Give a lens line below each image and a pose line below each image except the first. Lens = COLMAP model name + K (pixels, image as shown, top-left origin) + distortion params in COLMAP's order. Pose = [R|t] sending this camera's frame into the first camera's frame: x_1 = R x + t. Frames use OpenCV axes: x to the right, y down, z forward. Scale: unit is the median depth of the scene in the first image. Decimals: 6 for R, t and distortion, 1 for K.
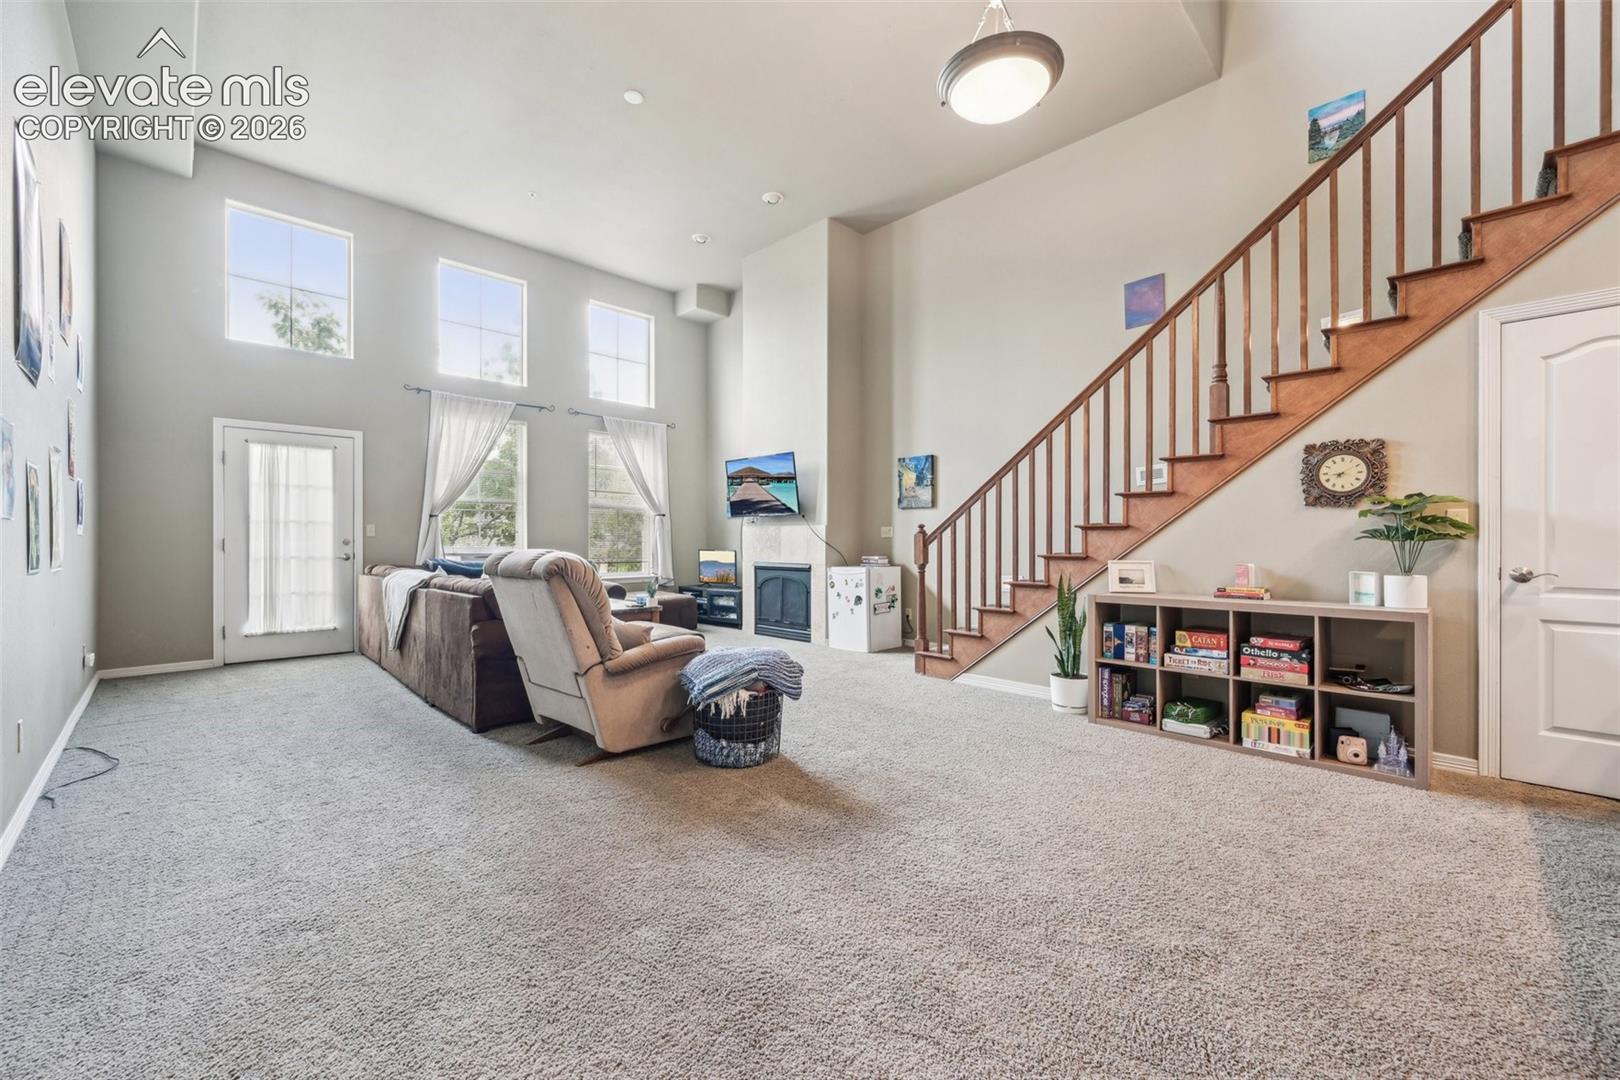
lens RADIAL K [[648.1, 0, 818.3], [0, 648.1, 541.5], [0, 0, 1]] dist [-0.002169, -0.000154]
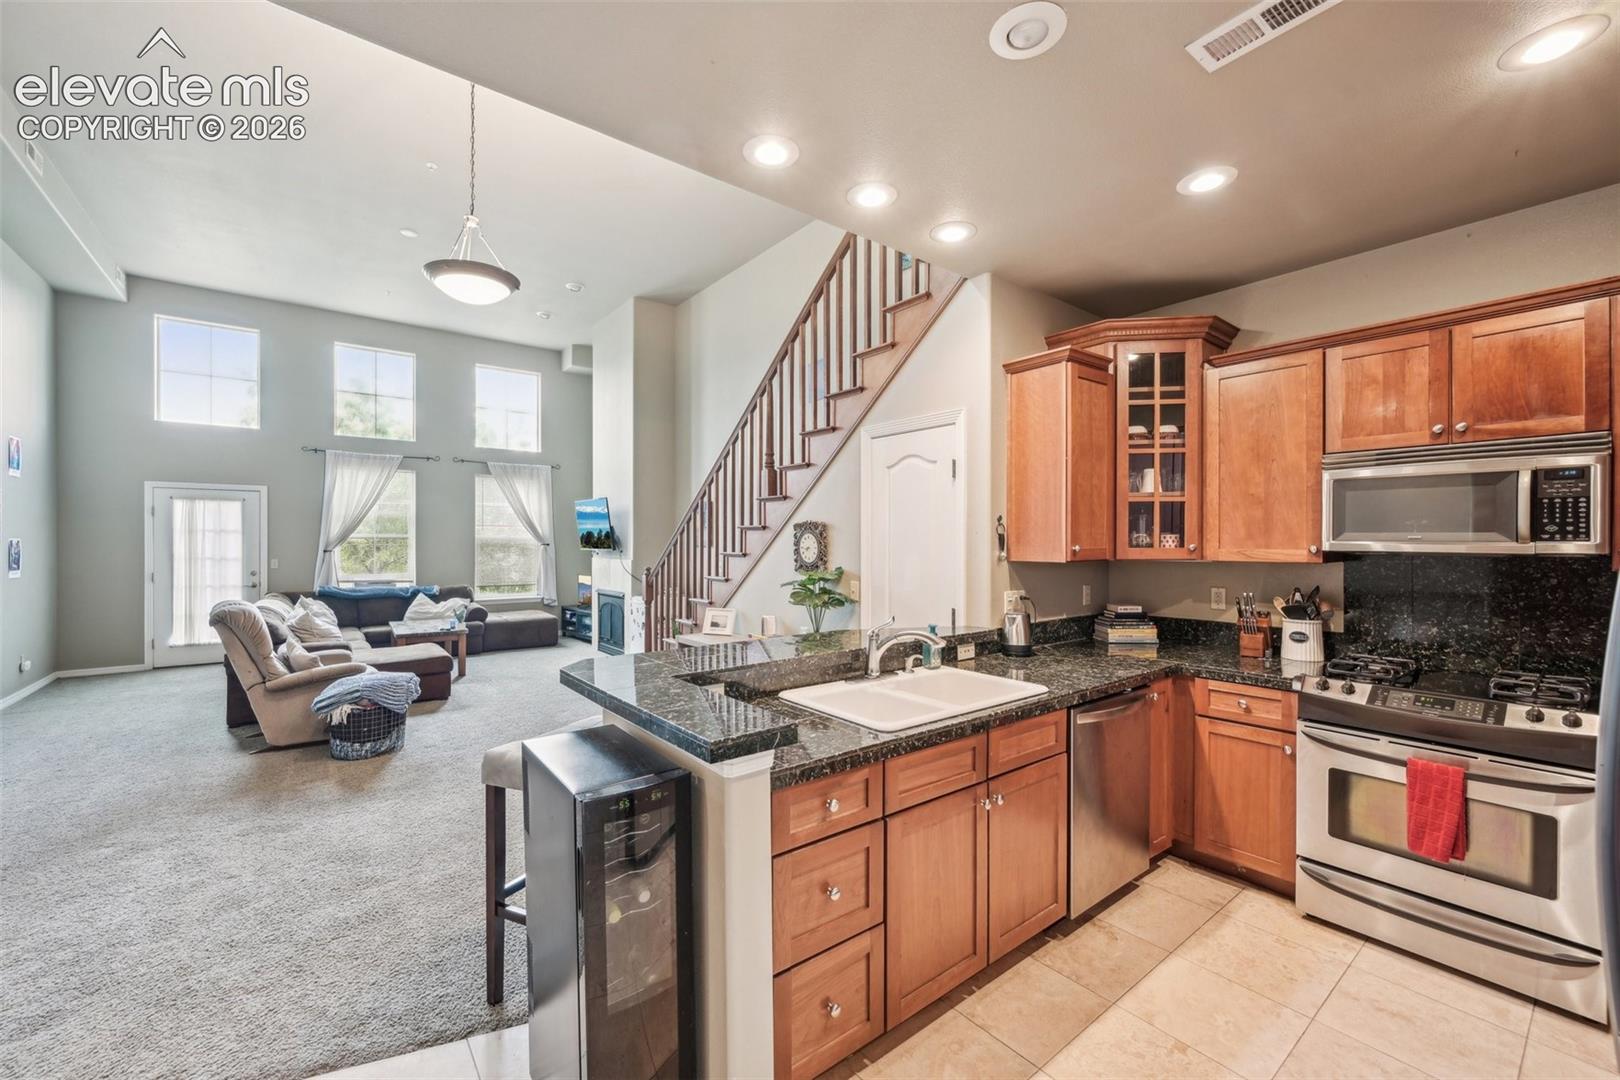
lens RADIAL K [[648.1, 0, 797.6], [0, 648.1, 540.9], [0, 0, 1]] dist [-0.002169, -0.000154]
pose [[0.992536, 0.001517, -0.121942, 0.521372], [-0.002229, 0.999981, -0.005705, -0.061777], [0.121931, 0.005934, 0.992521, -0.142047]]
